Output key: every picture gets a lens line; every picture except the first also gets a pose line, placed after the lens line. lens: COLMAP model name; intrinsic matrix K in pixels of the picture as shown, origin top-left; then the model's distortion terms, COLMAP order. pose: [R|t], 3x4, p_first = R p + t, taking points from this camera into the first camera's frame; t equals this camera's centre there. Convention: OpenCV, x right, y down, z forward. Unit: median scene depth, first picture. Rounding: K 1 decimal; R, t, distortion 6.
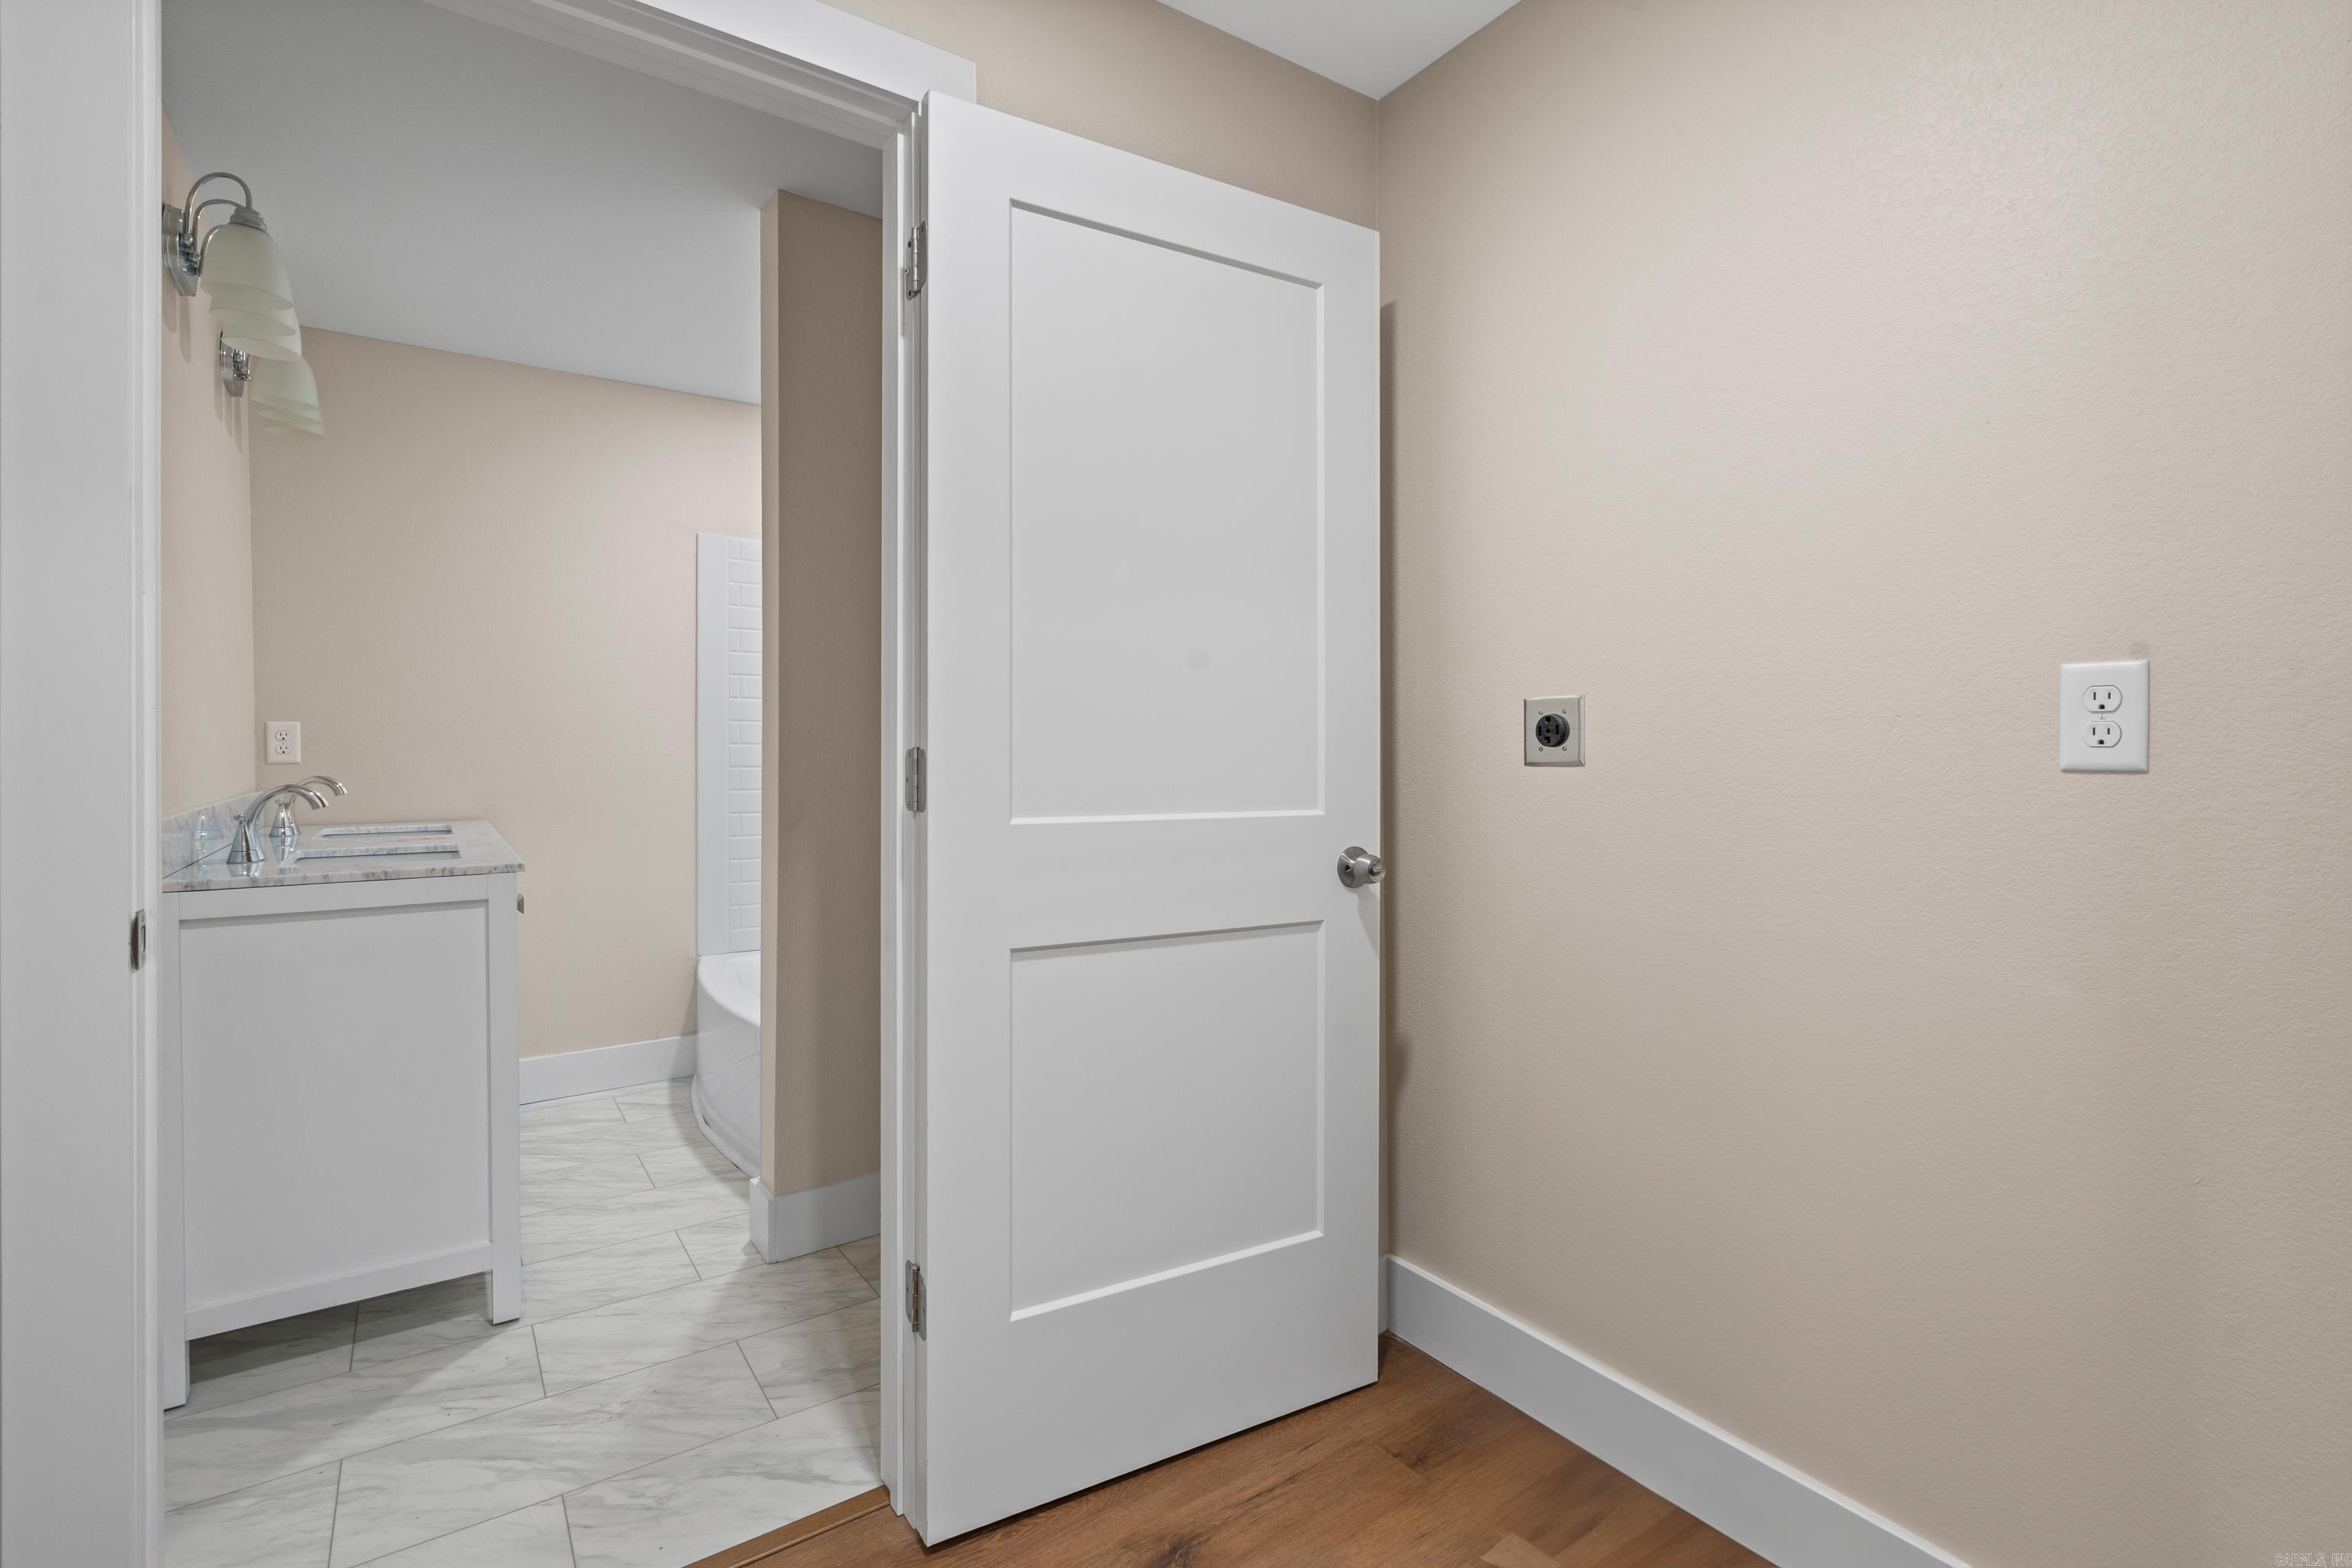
lens RADIAL K [[1083.4, 0, 1181.6], [0, 1083.4, 781.9], [0, 0, 1]] dist [-0.003009, 0.000747]
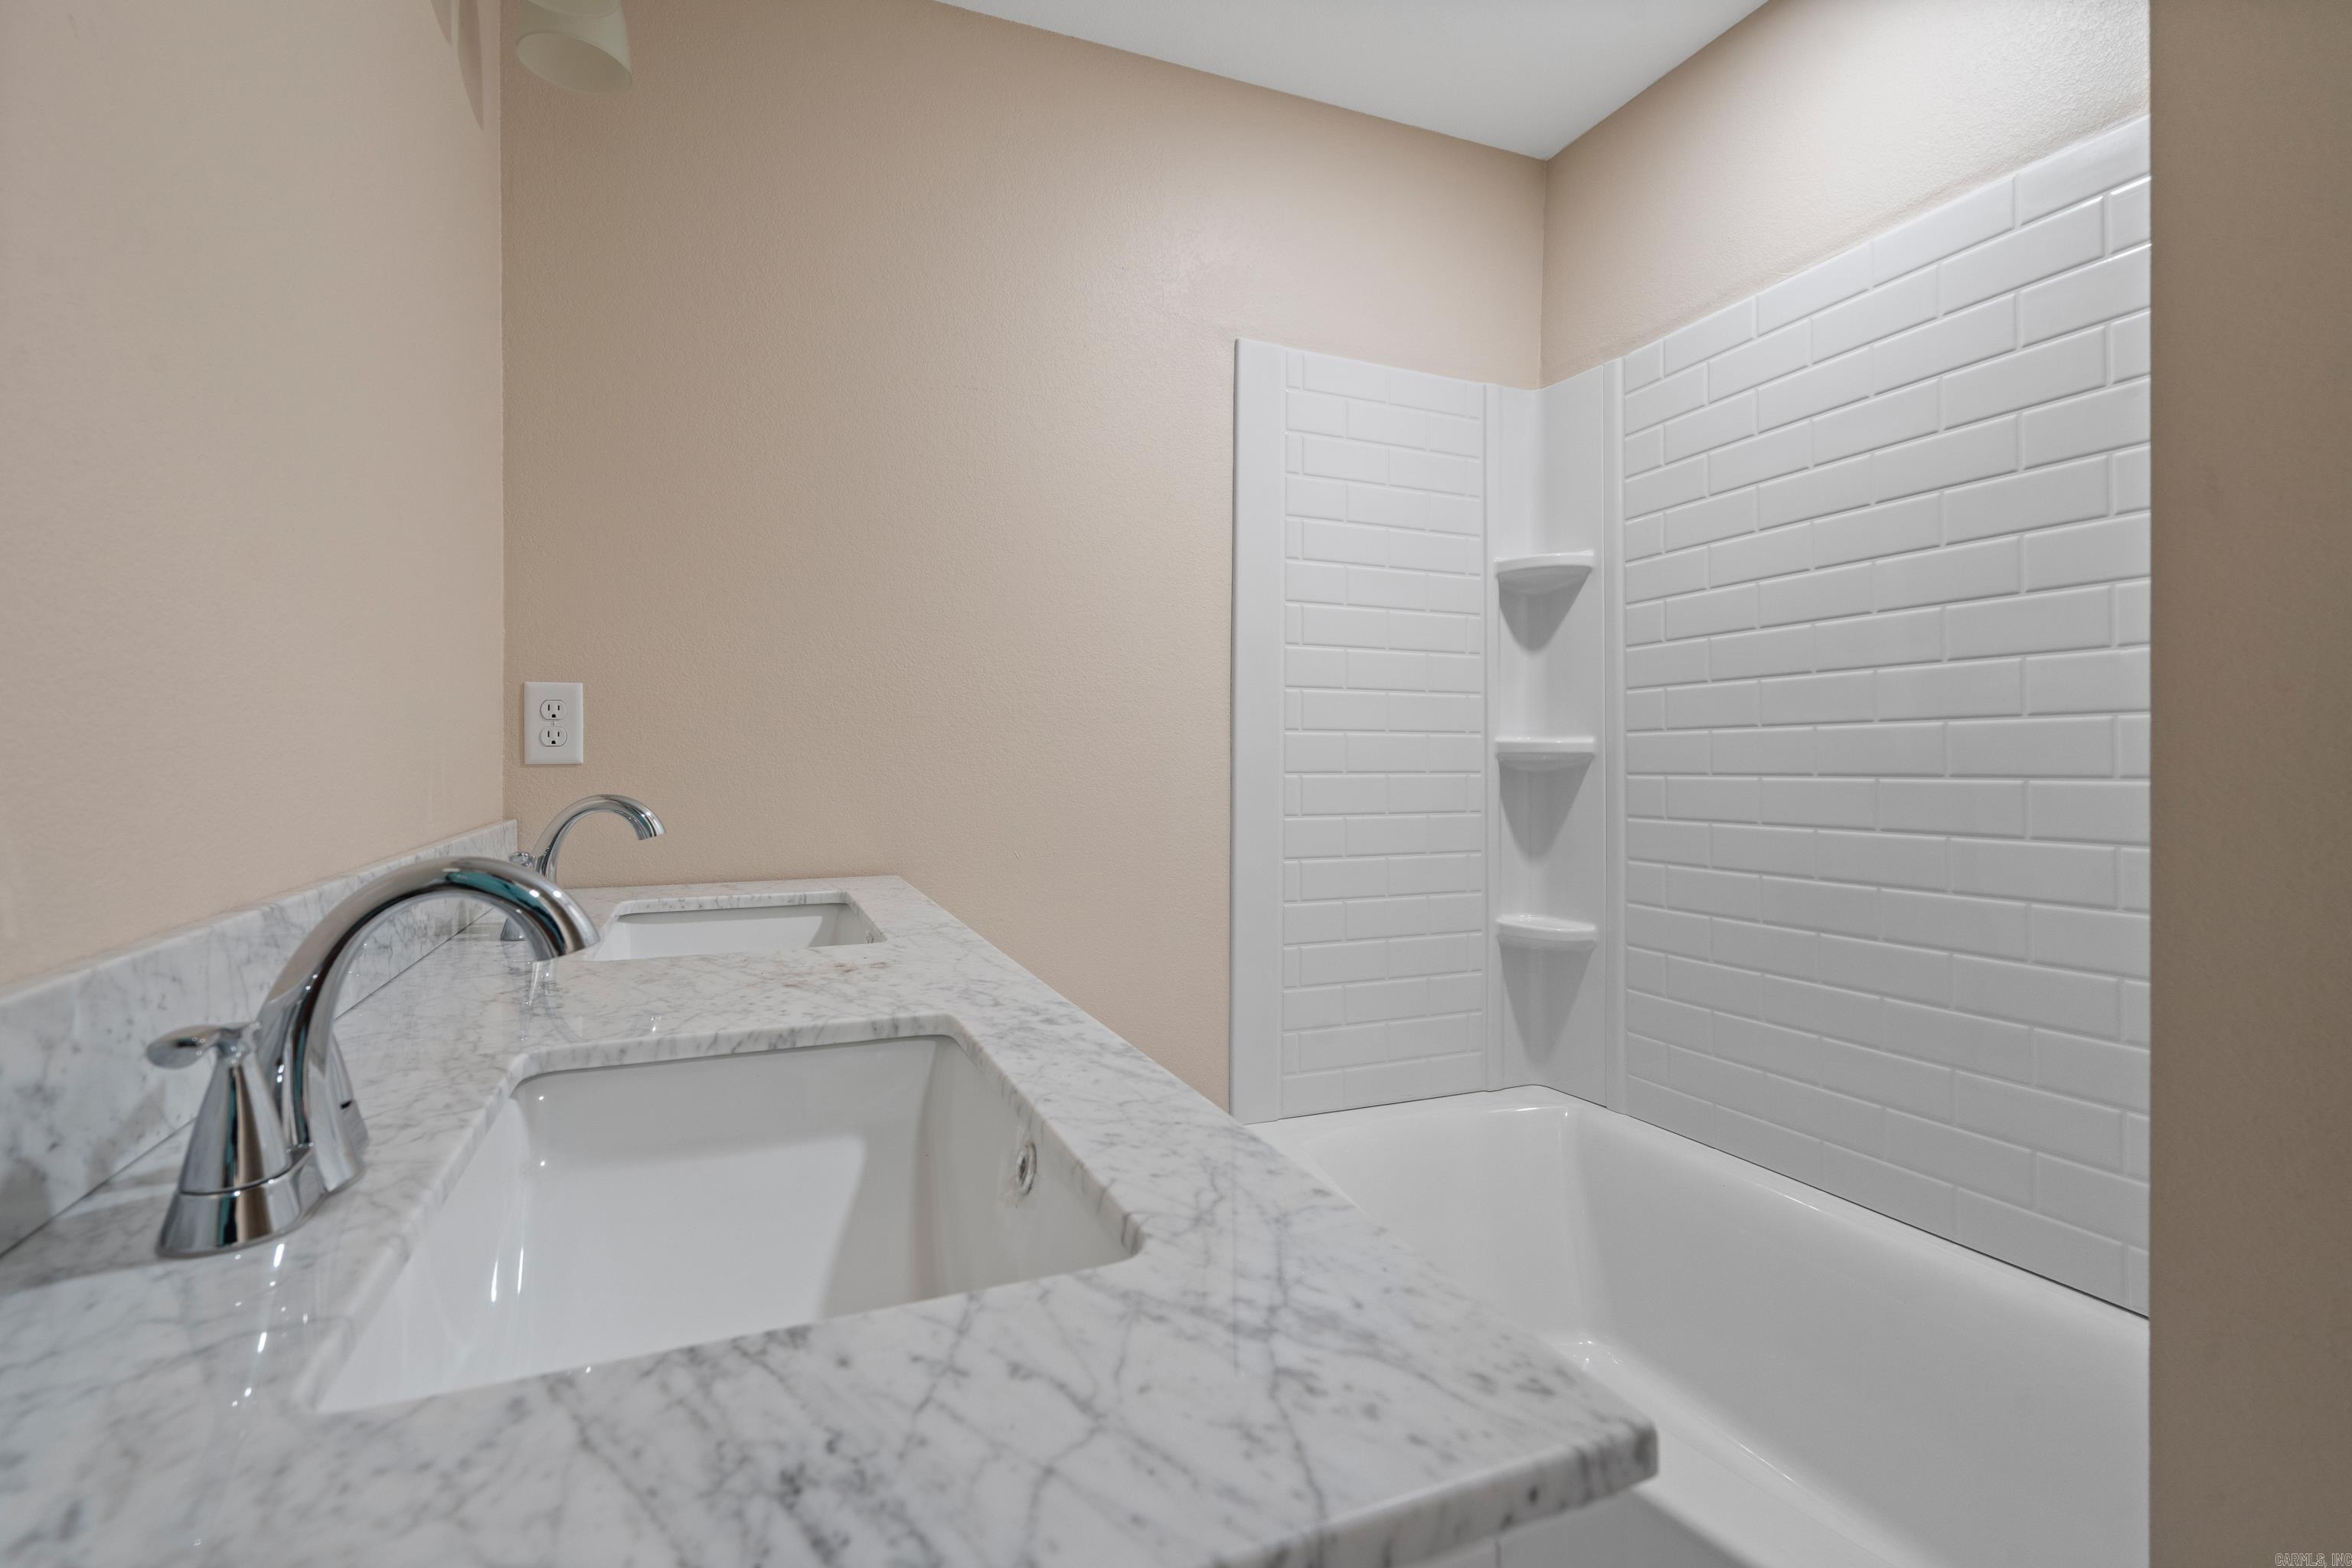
lens RADIAL K [[1083.4, 0, 1171.0], [0, 1083.4, 761.3], [0, 0, 1]] dist [-0.003009, 0.000747]
pose [[0.977035, 0.000810, -0.213079, -0.444123], [-0.005000, 0.999805, -0.019128, -0.010511], [0.213021, 0.019754, 0.976848, 0.571882]]
